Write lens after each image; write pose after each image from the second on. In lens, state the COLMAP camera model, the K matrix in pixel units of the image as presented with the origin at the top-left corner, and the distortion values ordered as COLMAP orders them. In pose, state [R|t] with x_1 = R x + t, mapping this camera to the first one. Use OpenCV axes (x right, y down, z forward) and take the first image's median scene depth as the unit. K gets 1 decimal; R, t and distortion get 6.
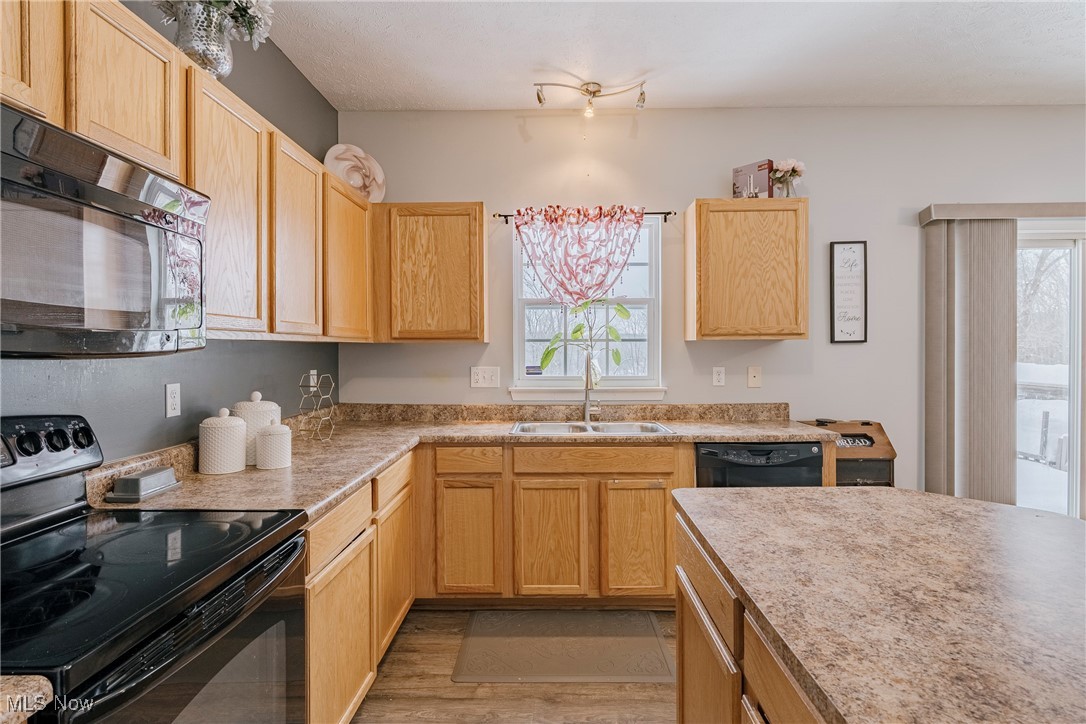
lens RADIAL K [[566.3, 0, 543.8], [0, 566.3, 355.1], [0, 0, 1]] dist [-0.009228, 0.001437]
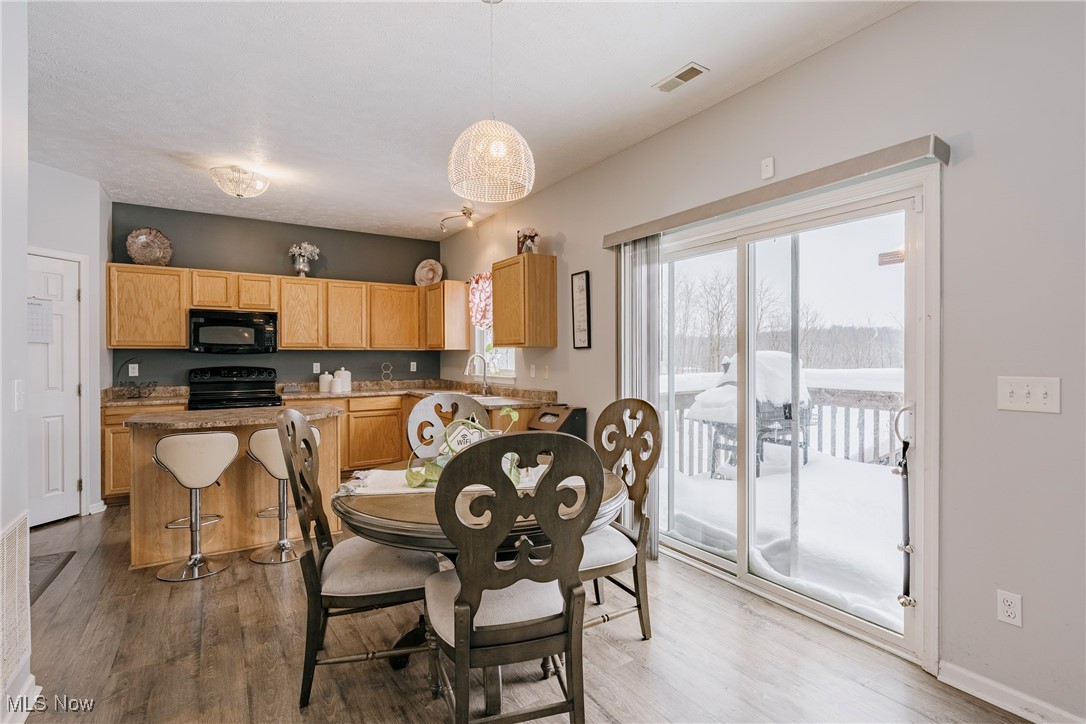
lens RADIAL K [[525.0, 0, 540.6], [0, 525.0, 357.5], [0, 0, 1]] dist [-0.006049, 0.001784]
pose [[0.545135, 0.006655, -0.838322, 1.634100], [-0.012565, 0.999921, -0.000233, 0.001615], [0.838254, 0.010661, 0.545176, 0.266106]]
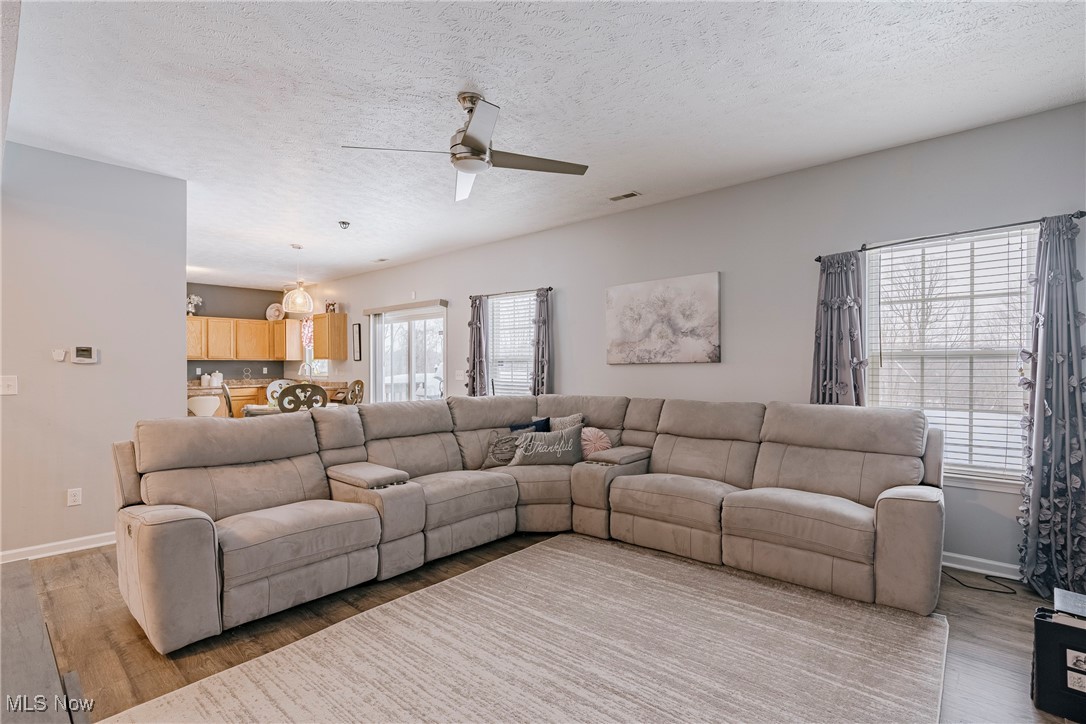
lens RADIAL K [[525.0, 0, 553.1], [0, 525.0, 365.2], [0, 0, 1]] dist [-0.006049, 0.001784]
pose [[0.753520, 0.006814, -0.657390, 3.156310], [-0.012795, 0.999909, -0.004302, 0.000507], [0.657301, 0.011653, 0.753538, -0.319441]]
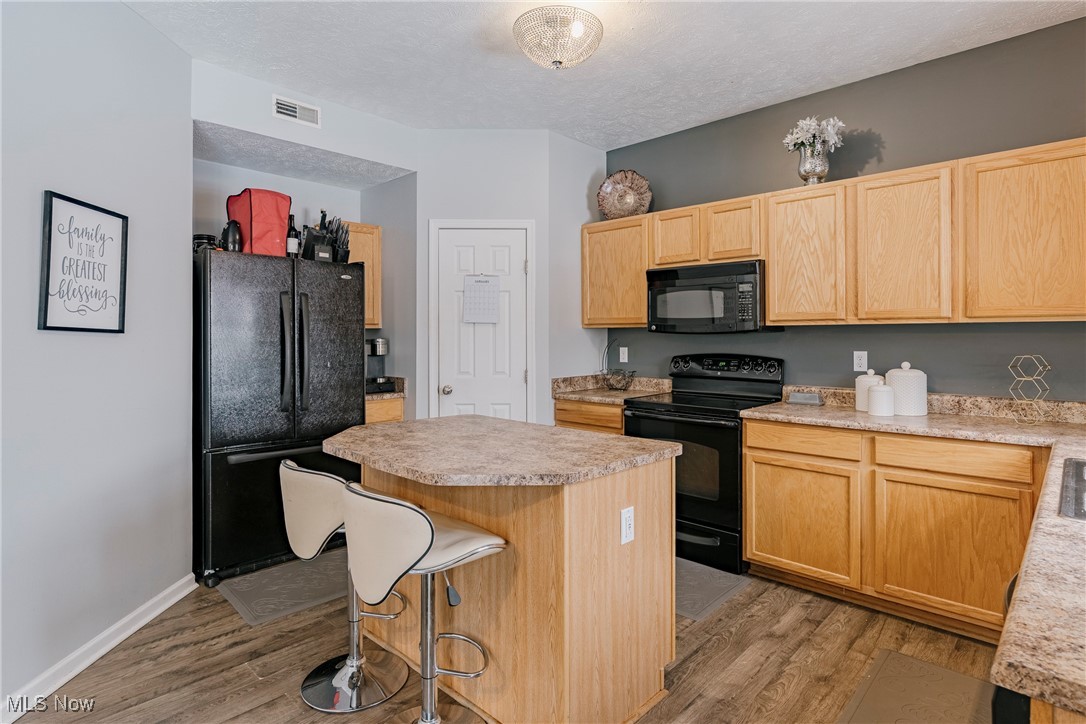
lens RADIAL K [[566.3, 0, 541.7], [0, 566.3, 334.2], [0, 0, 1]] dist [-0.009228, 0.001437]
pose [[-0.683246, 0.002207, -0.730185, 0.744011], [-0.005240, 0.999955, 0.007925, -0.004576], [0.730170, 0.009241, -0.683204, 0.901598]]
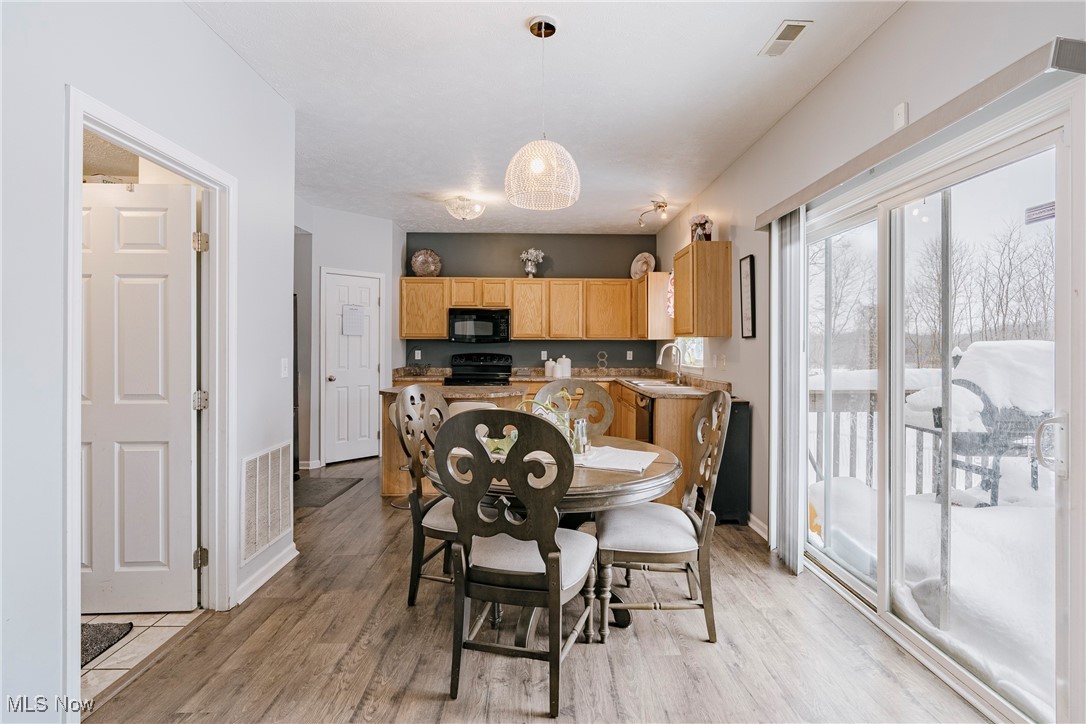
lens RADIAL K [[526.7, 0, 542.7], [0, 526.7, 343.1], [0, 0, 1]] dist [-0.005954, 0.000985]
pose [[0.026293, 0.001010, -0.999654, 1.807513], [-0.016796, 0.999859, 0.000569, -0.003533], [0.999513, 0.016775, 0.026307, 0.557731]]
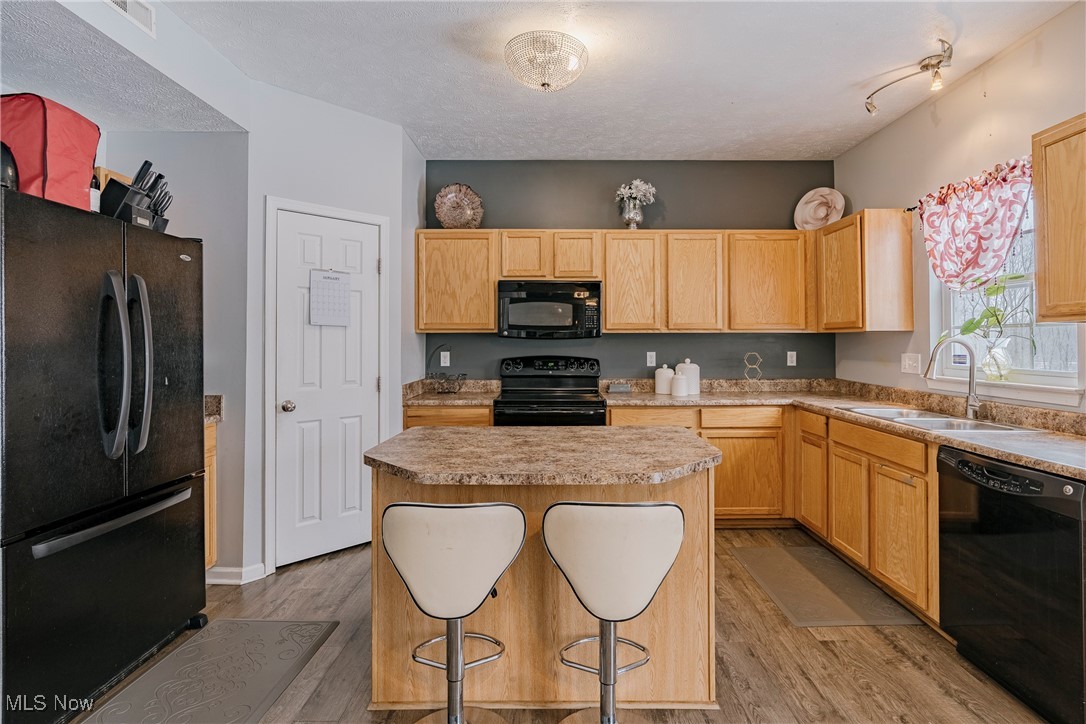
lens RADIAL K [[525.0, 0, 553.0], [0, 525.0, 335.3], [0, 0, 1]] dist [-0.006049, 0.001784]
pose [[0.014219, -0.007649, -0.999870, 0.938765], [-0.012462, 0.999892, -0.007827, 0.002602], [0.999821, 0.012572, 0.014122, 0.350722]]
